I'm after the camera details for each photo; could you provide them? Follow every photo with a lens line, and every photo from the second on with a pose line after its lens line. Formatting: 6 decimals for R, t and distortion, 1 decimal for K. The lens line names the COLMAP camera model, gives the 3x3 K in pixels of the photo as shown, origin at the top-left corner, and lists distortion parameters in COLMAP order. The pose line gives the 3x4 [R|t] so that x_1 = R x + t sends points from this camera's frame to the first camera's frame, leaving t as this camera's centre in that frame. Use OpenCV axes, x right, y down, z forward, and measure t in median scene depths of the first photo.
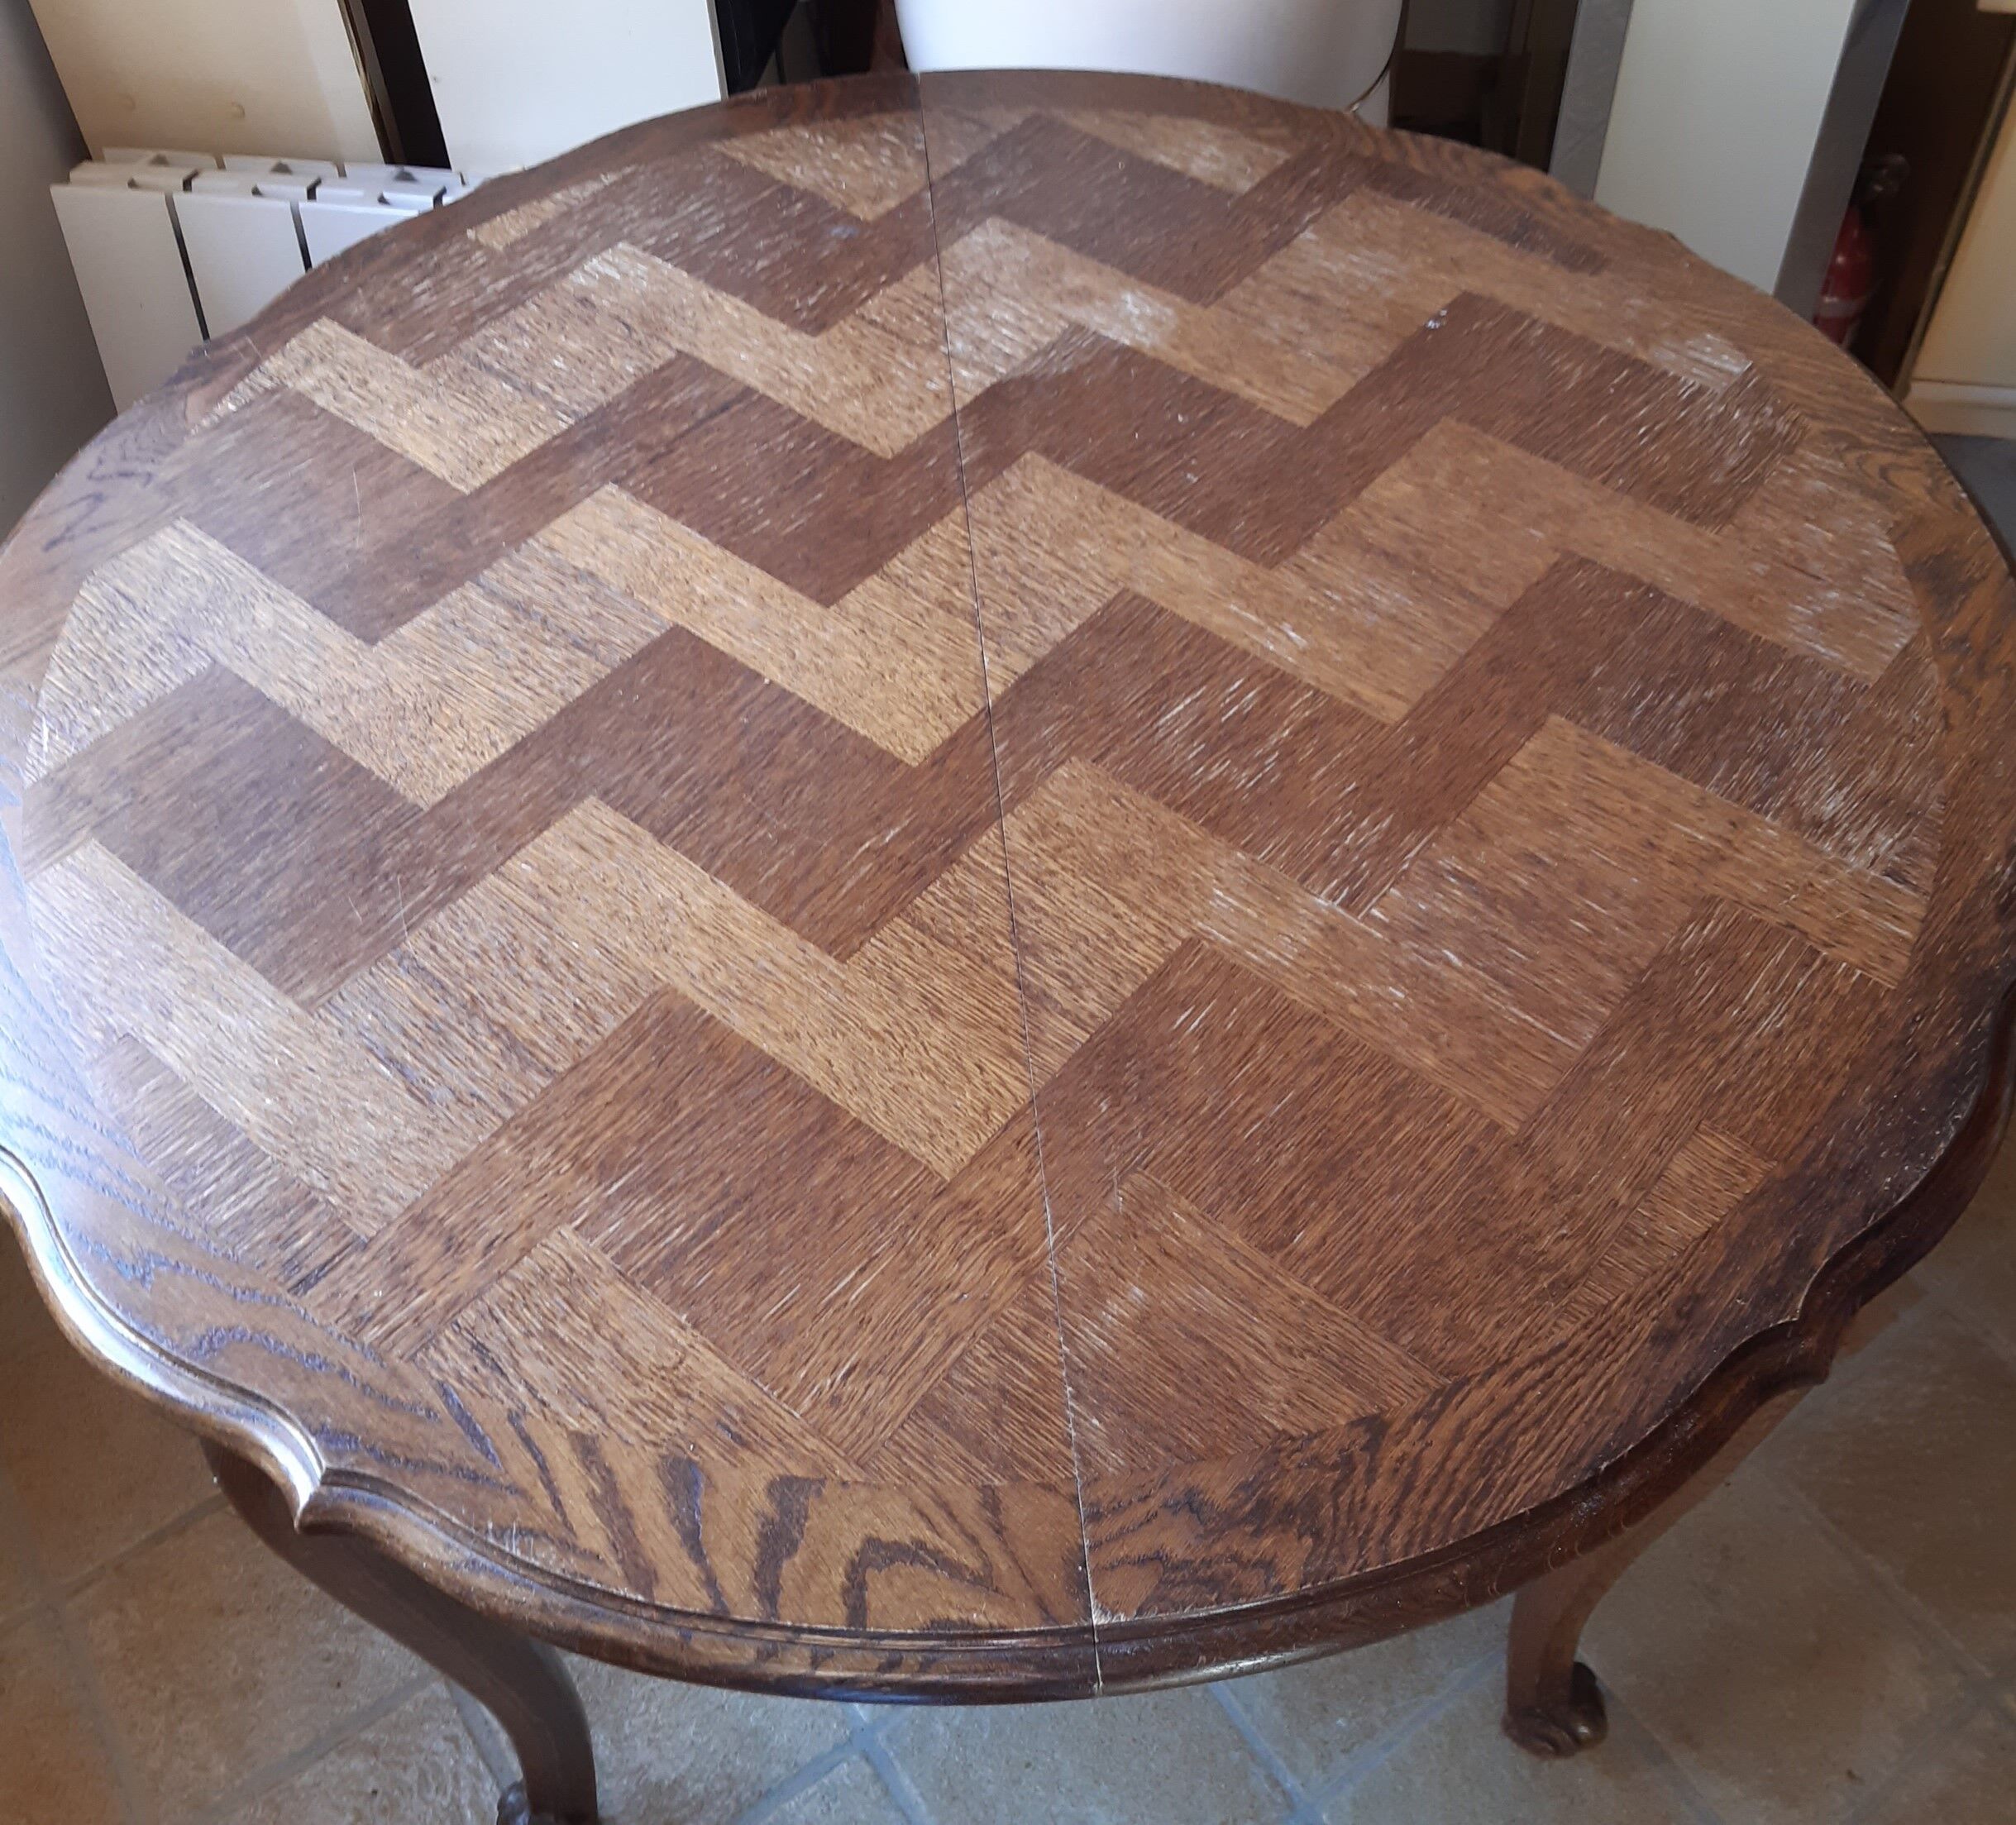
lens RADIAL K [[2138.5, 0, 1007.3], [0, 2138.5, 862.9], [0, 0, 1]] dist [0.141675, -0.296964]
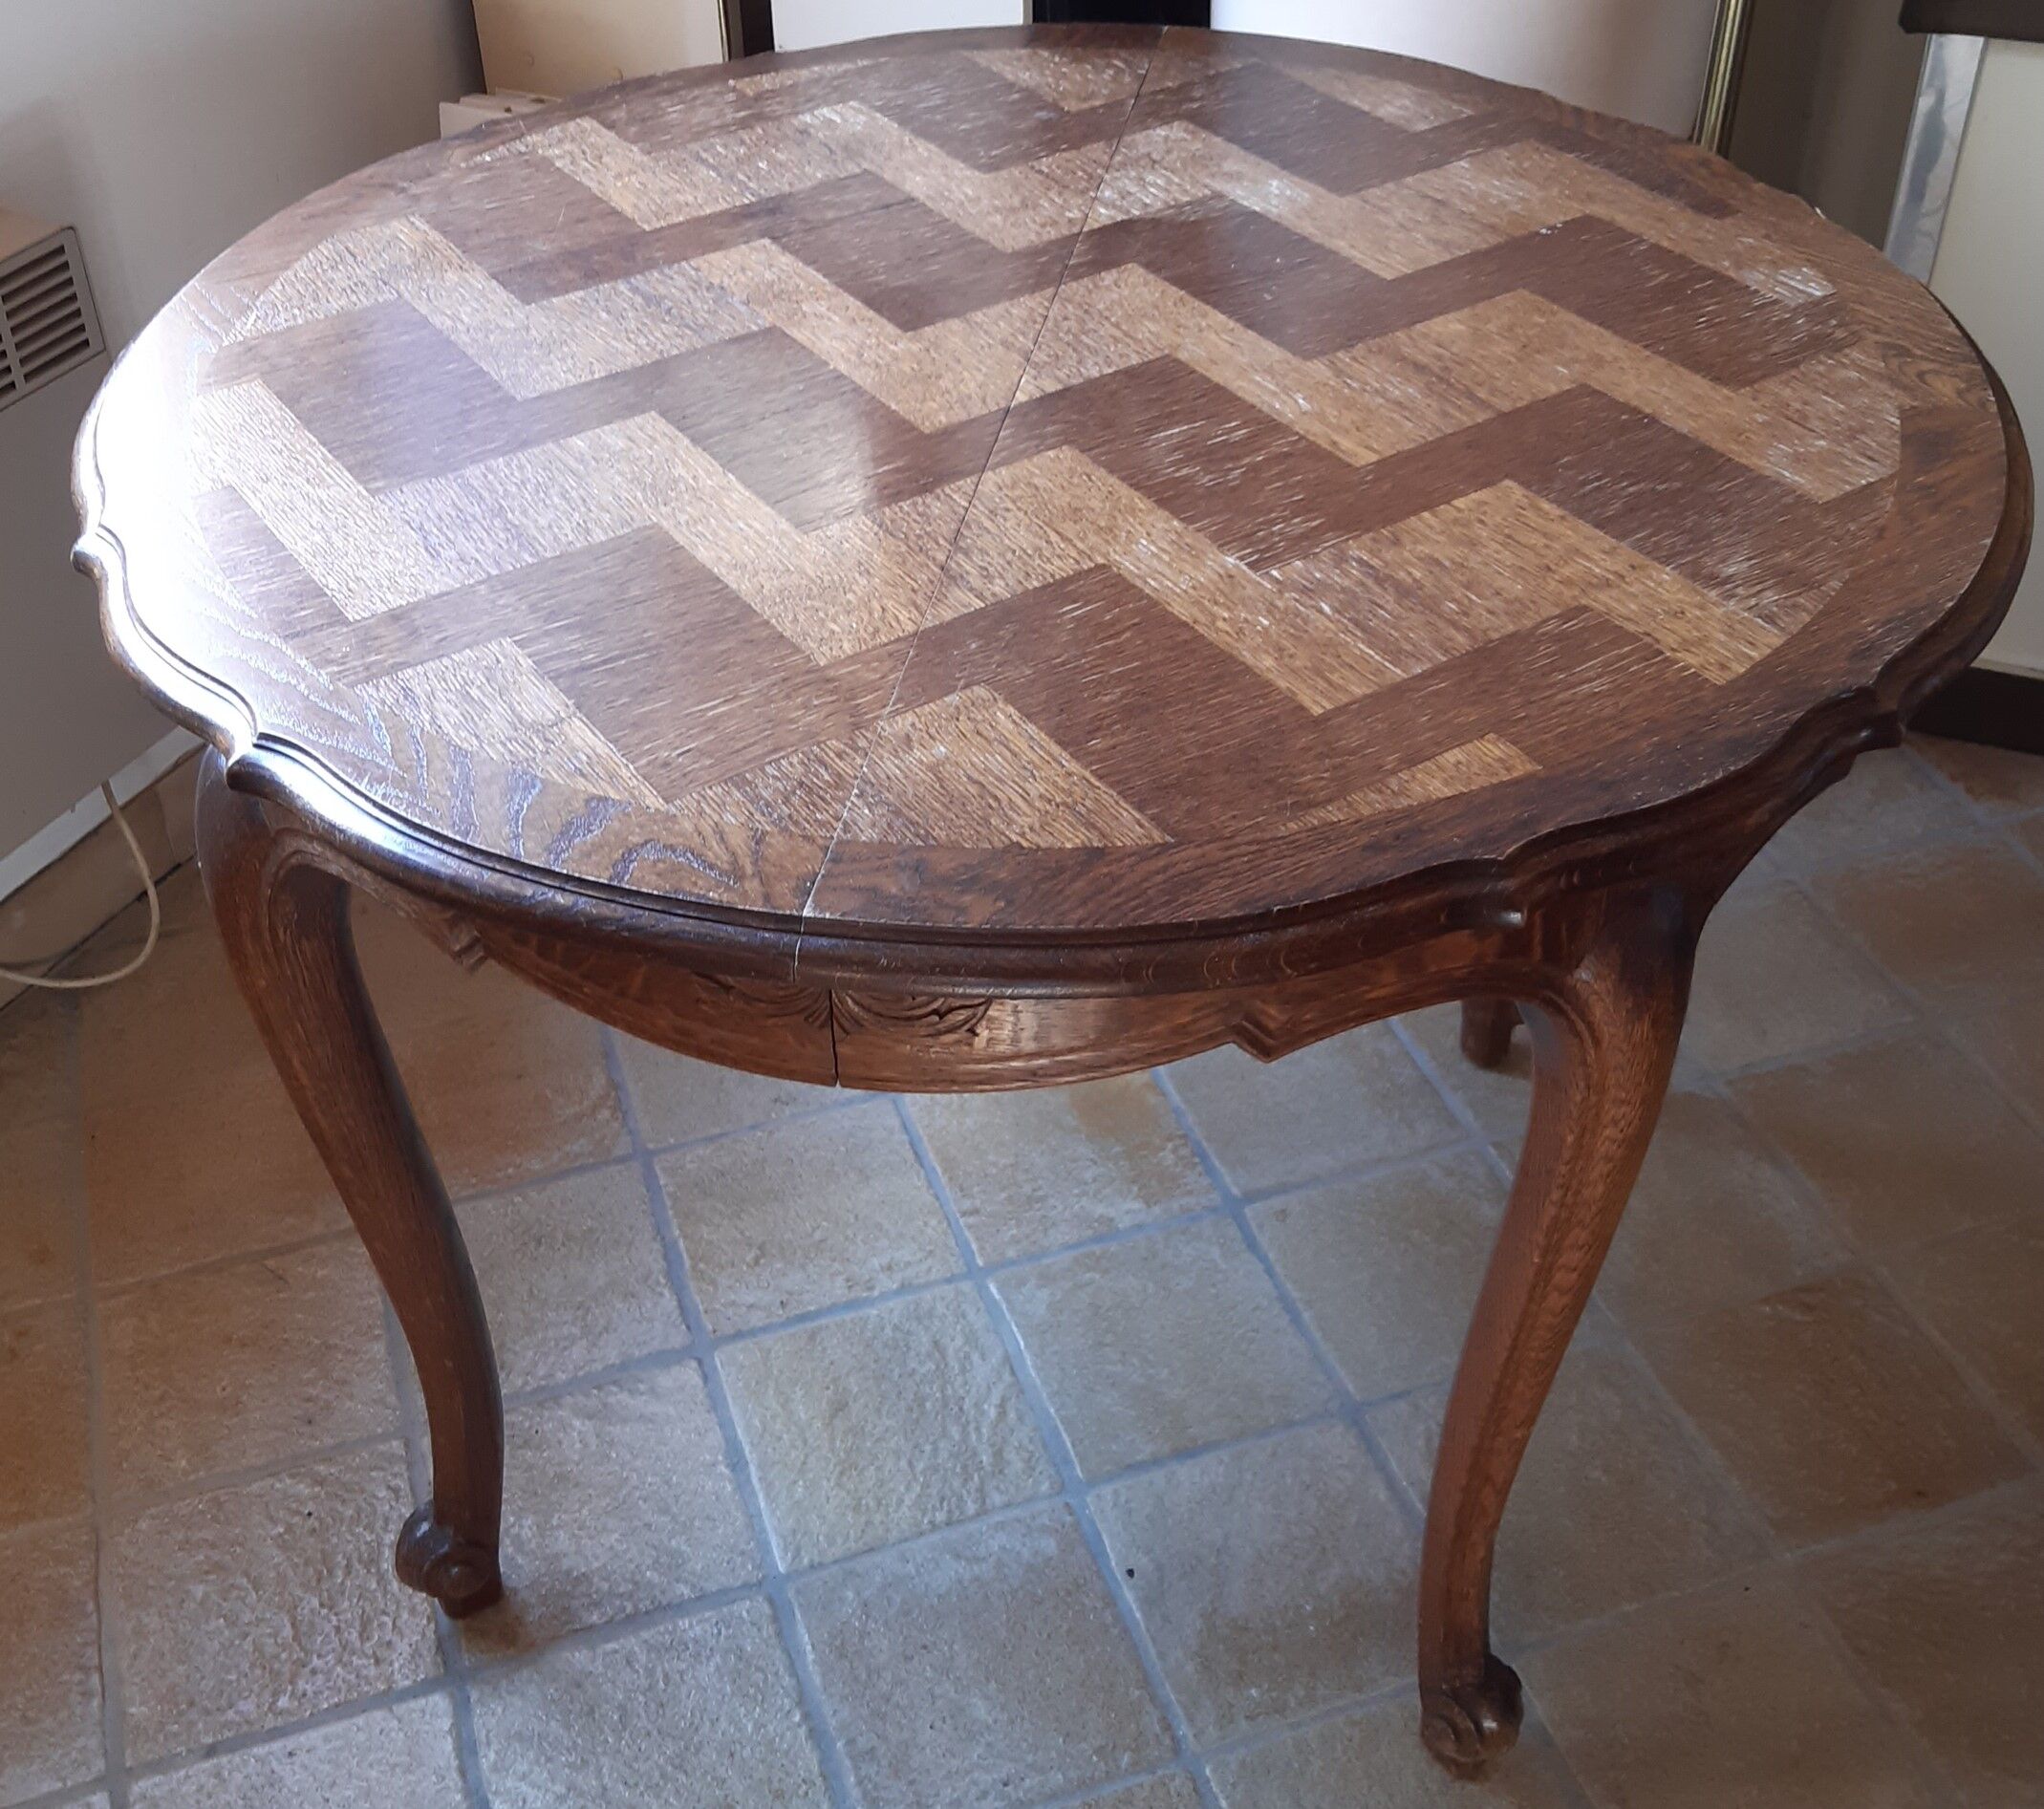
lens RADIAL K [[2471.0, 0, 967.0], [0, 2471.0, 906.6], [0, 0, 1]] dist [0.208400, -0.534986]
pose [[0.958480, 0.186125, -0.216043, 0.269755], [-0.222196, 0.962324, -0.156719, 0.348256], [0.178734, 0.198216, 0.963724, -0.186632]]
